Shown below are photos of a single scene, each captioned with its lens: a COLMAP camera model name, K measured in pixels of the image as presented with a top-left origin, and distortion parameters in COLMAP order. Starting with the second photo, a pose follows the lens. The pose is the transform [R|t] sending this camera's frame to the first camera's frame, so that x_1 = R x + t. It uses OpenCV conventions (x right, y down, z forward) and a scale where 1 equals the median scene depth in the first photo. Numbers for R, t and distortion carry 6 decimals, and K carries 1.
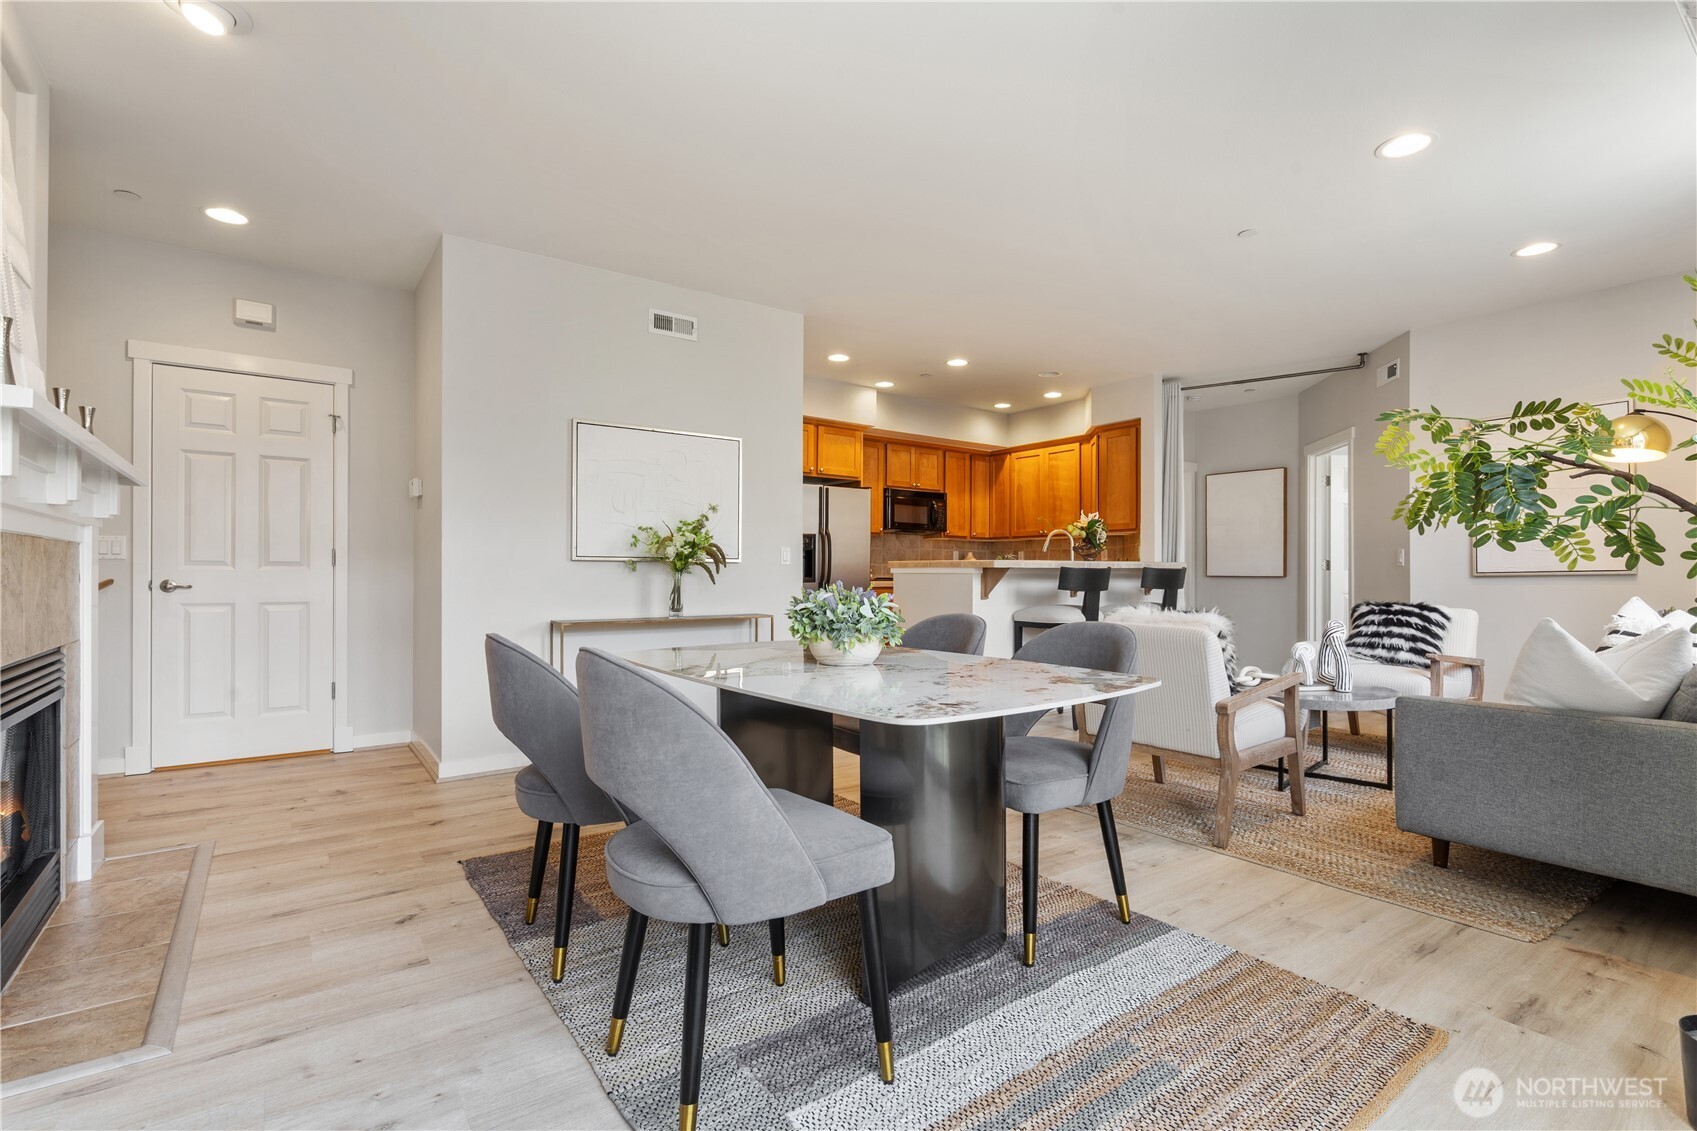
lens RADIAL K [[773.4, 0, 861.0], [0, 773.4, 573.3], [0, 0, 1]] dist [-0.004232, 0.001030]
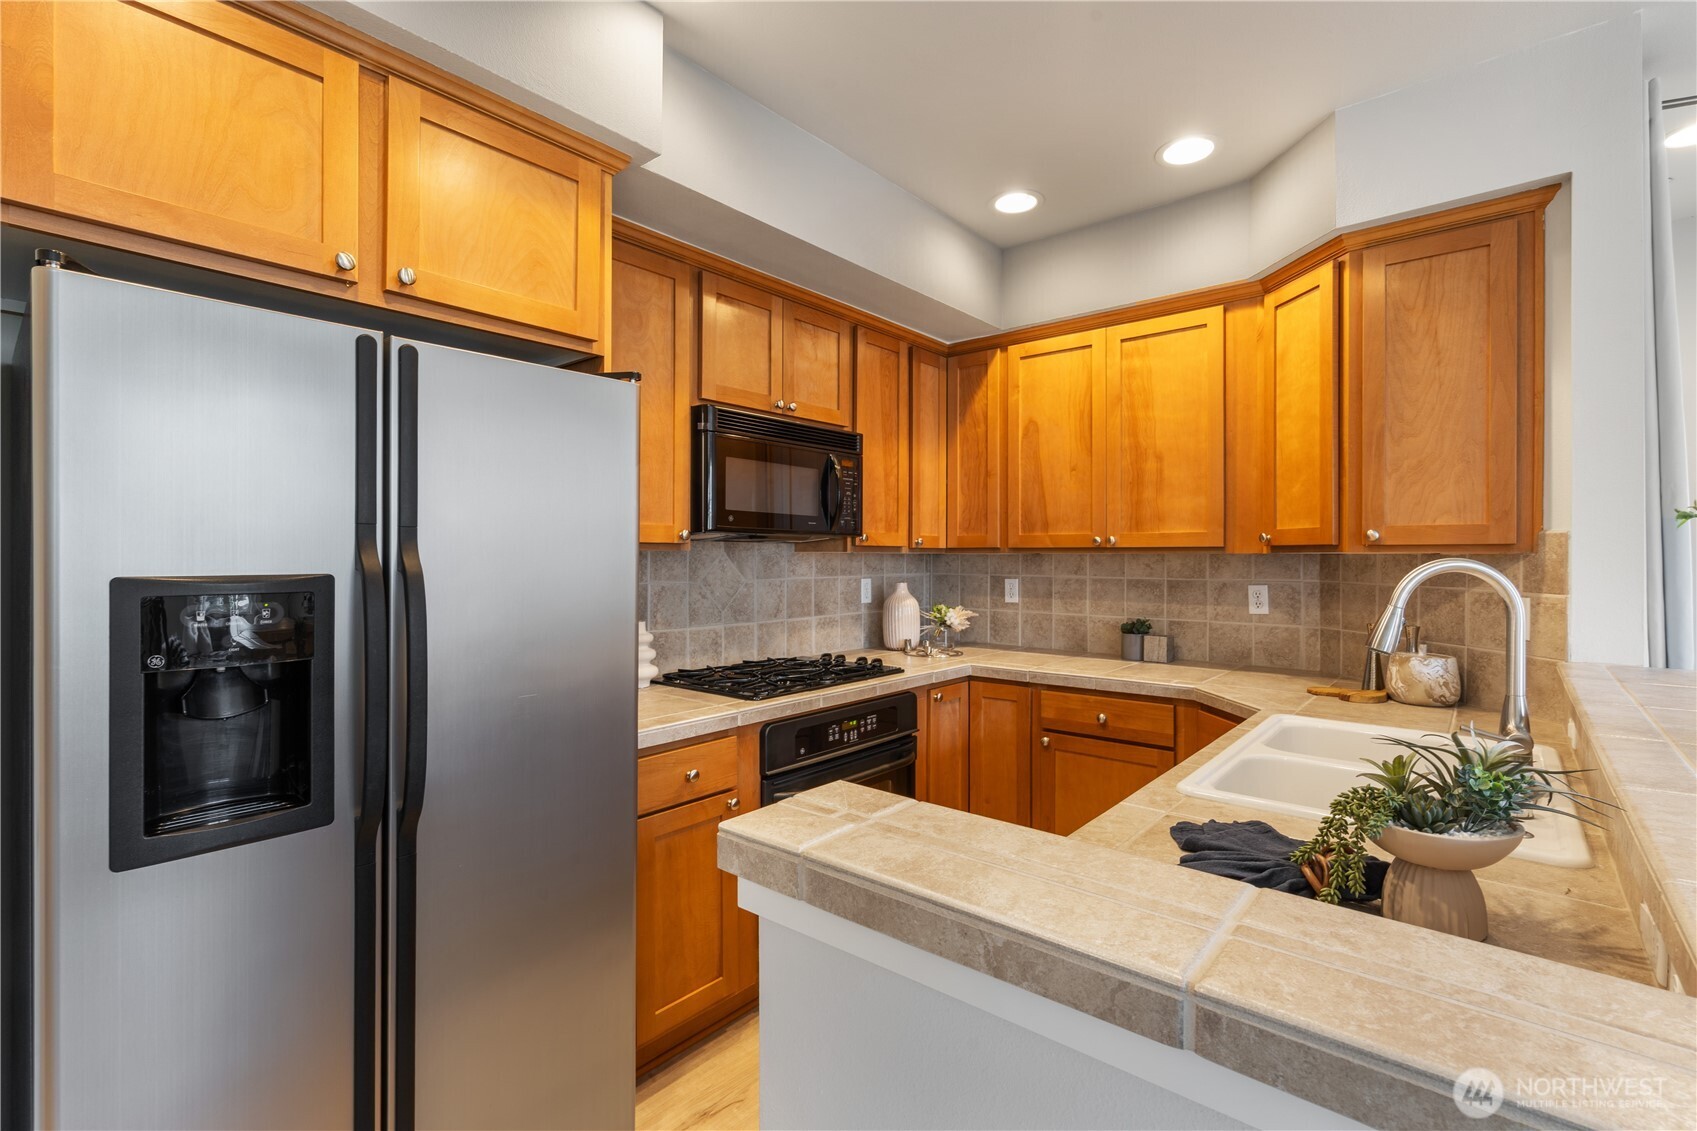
lens RADIAL K [[773.4, 0, 854.2], [0, 773.4, 554.5], [0, 0, 1]] dist [-0.004232, 0.001030]
pose [[0.973275, -0.001466, 0.229639, 0.023524], [0.001549, 0.999999, -0.000179, -0.051973], [-0.229639, 0.000530, 0.973276, 0.728437]]
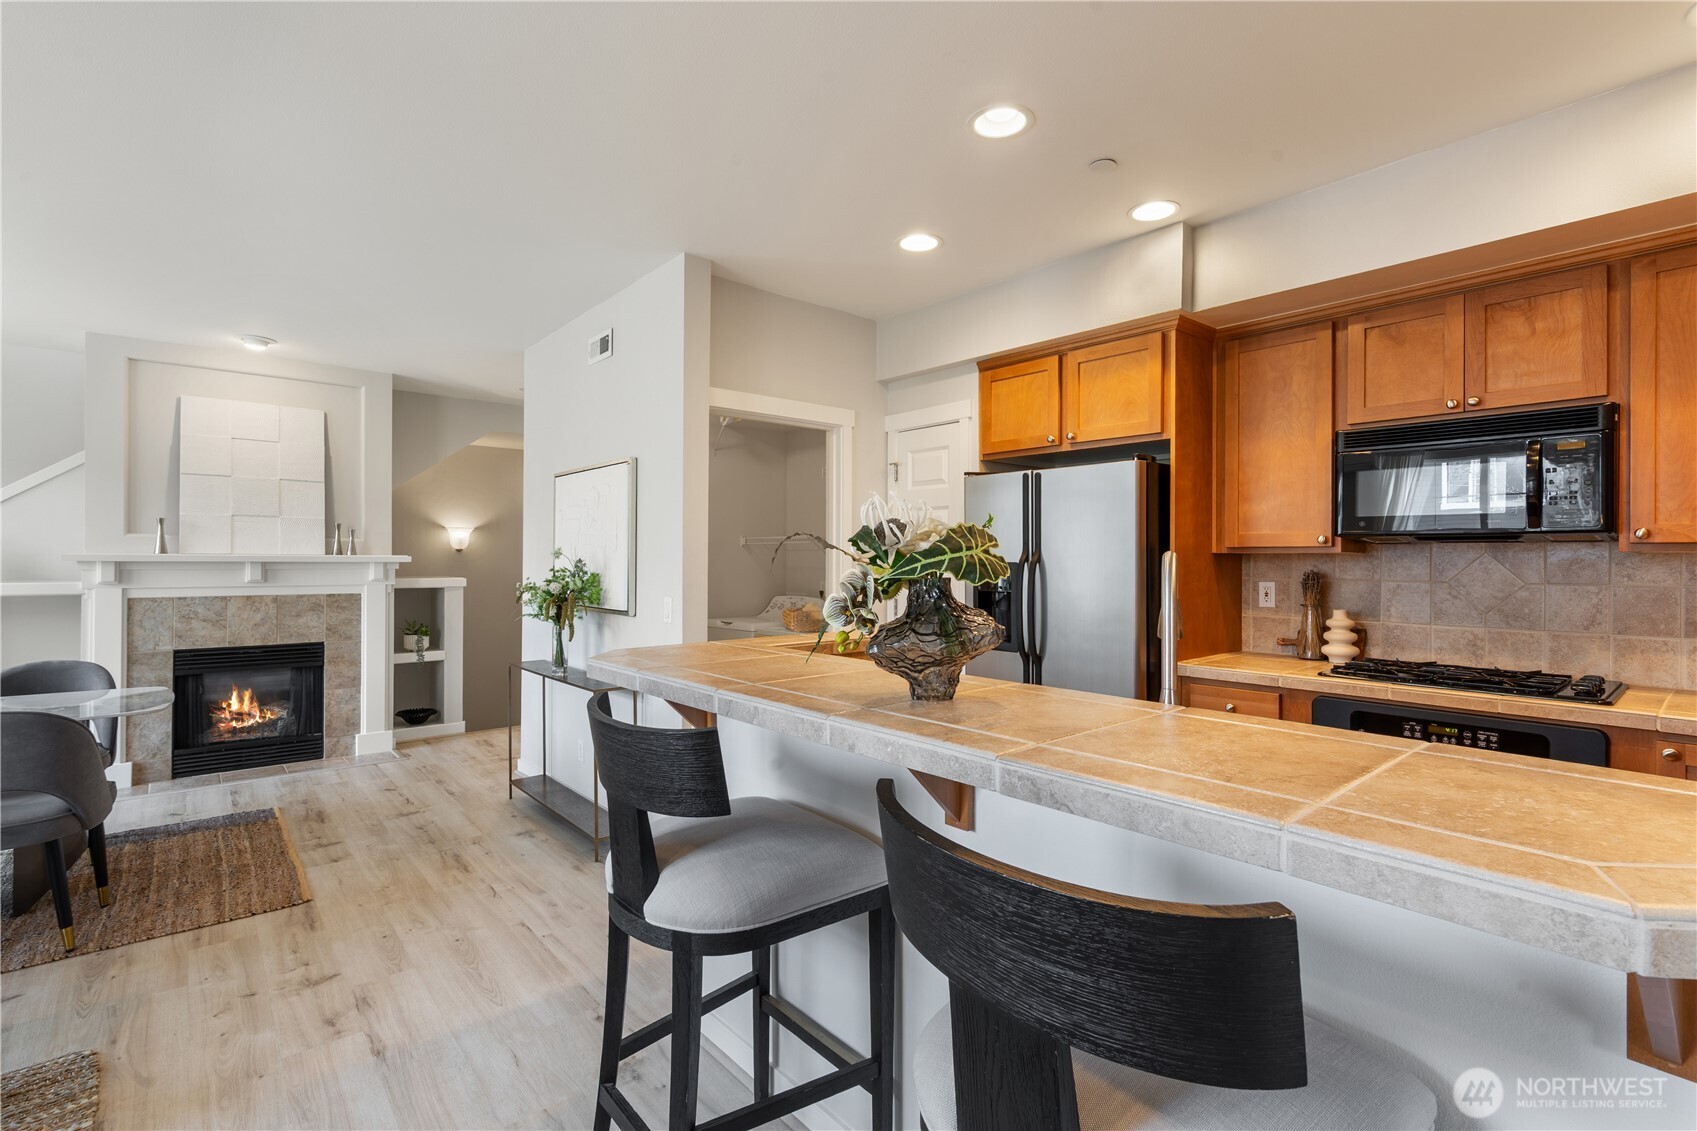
lens RADIAL K [[773.4, 0, 862.3], [0, 773.4, 555.7], [0, 0, 1]] dist [-0.004232, 0.001030]
pose [[0.087071, -0.005358, -0.996188, 0.437462], [-0.003134, 0.999979, -0.005652, -0.048833], [0.996197, 0.003614, 0.087052, 0.788788]]
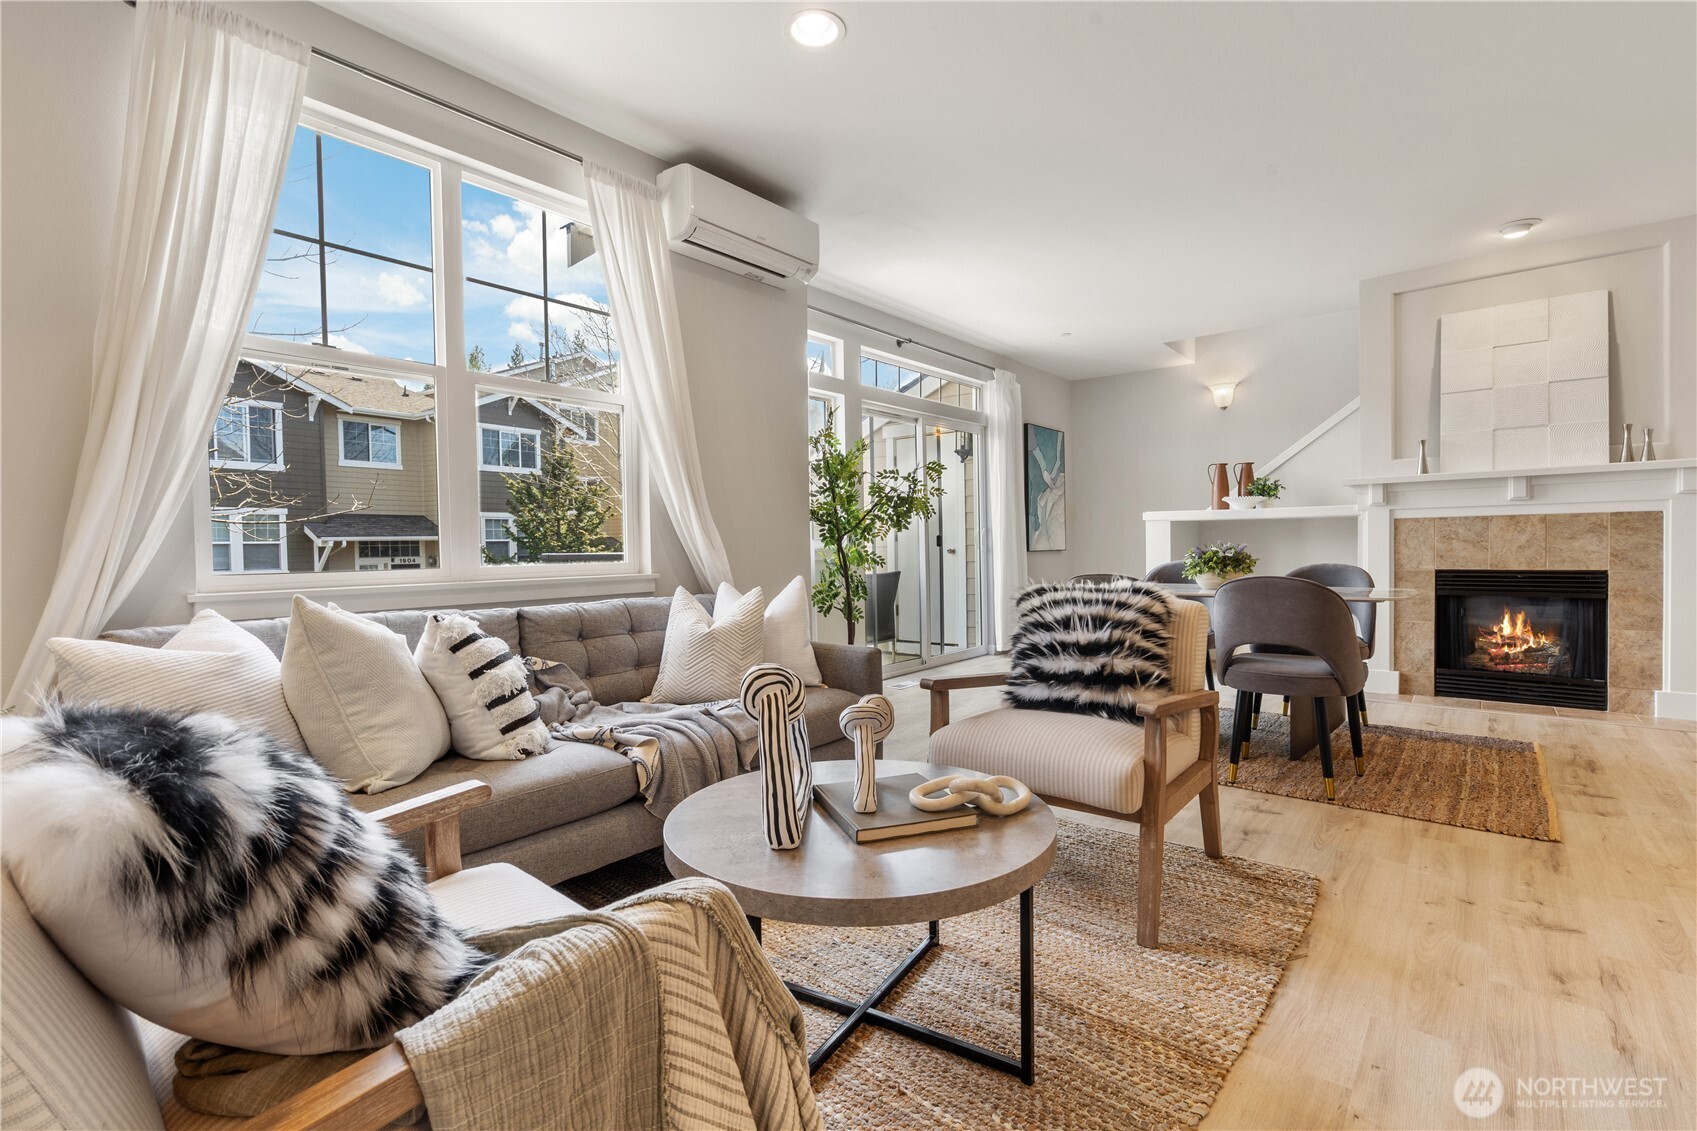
lens RADIAL K [[773.4, 0, 851.7], [0, 773.4, 562.0], [0, 0, 1]] dist [-0.004232, 0.001030]
pose [[-0.969608, 0.021771, -0.243692, 0.375261], [0.017197, 0.999634, 0.020883, 0.002081], [0.244057, 0.016057, -0.969628, 0.779896]]
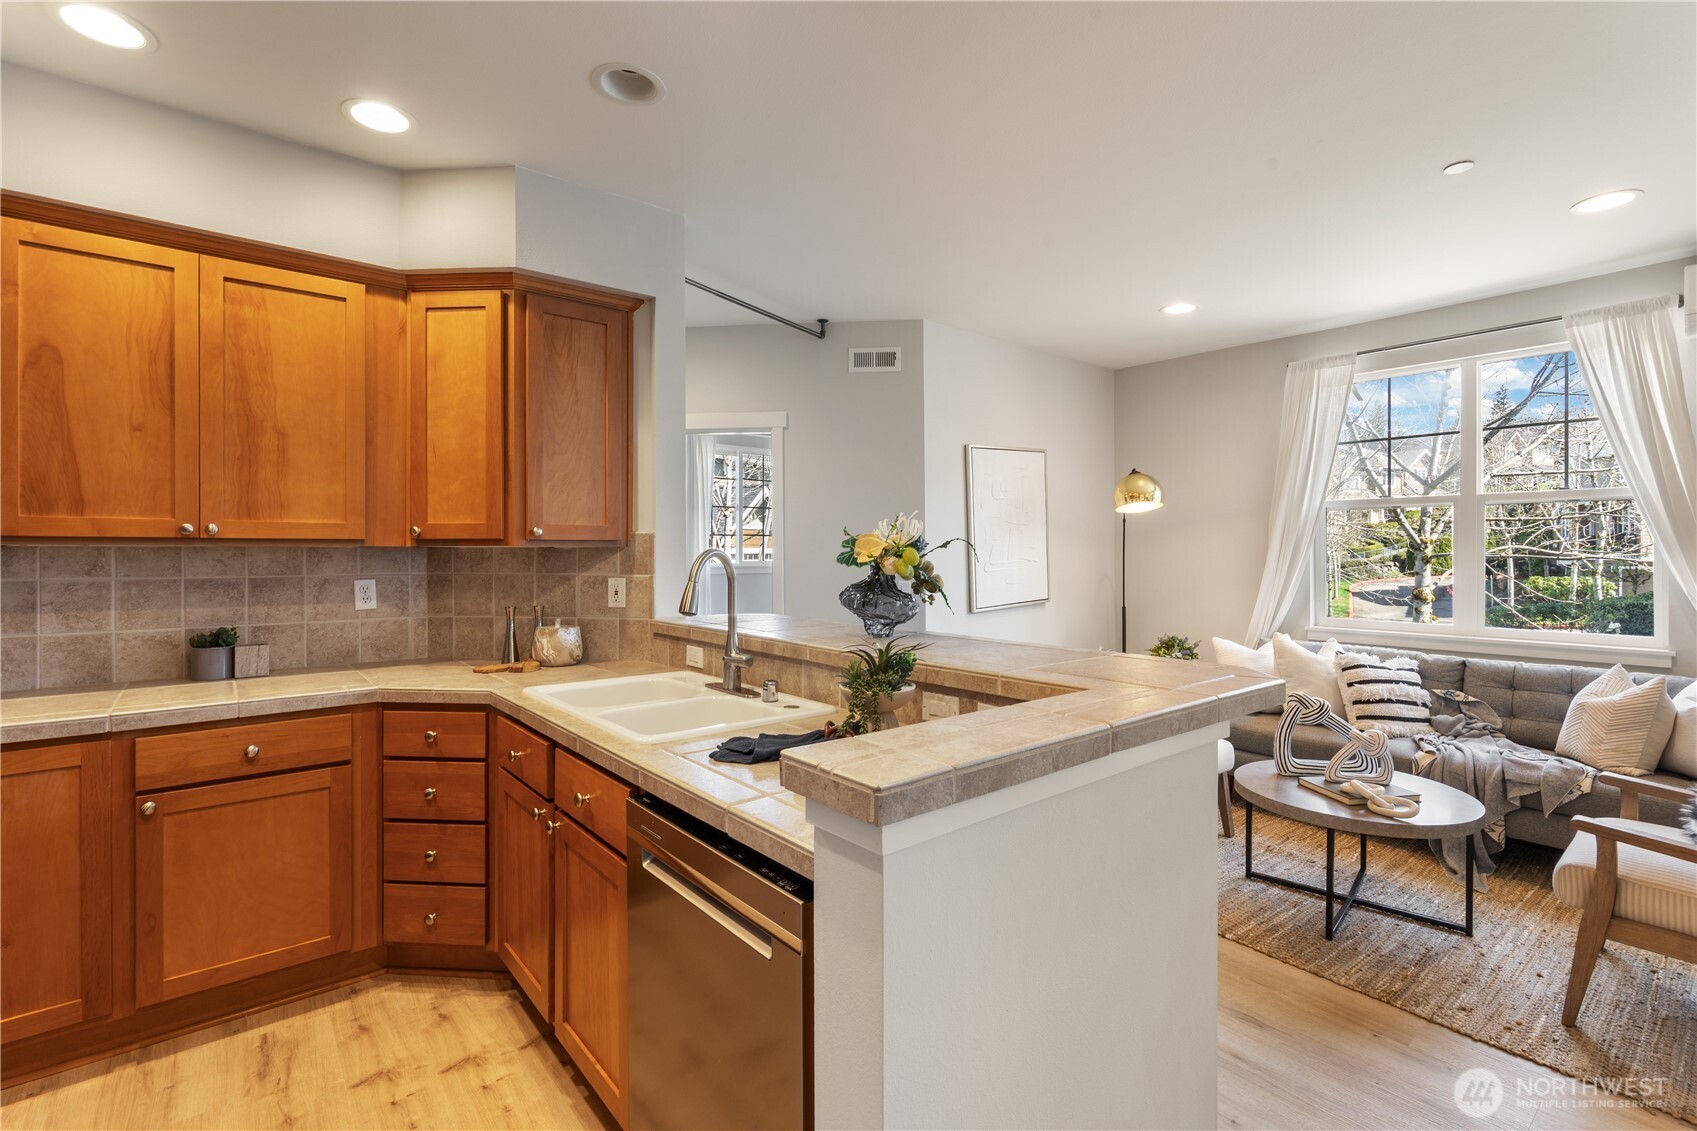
lens RADIAL K [[773.4, 0, 853.4], [0, 773.4, 553.4], [0, 0, 1]] dist [-0.004232, 0.001030]
pose [[-0.055105, -0.003418, 0.998475, -0.092813], [0.001677, 0.999992, 0.003516, -0.049792], [-0.998479, 0.001868, -0.055099, 0.855430]]
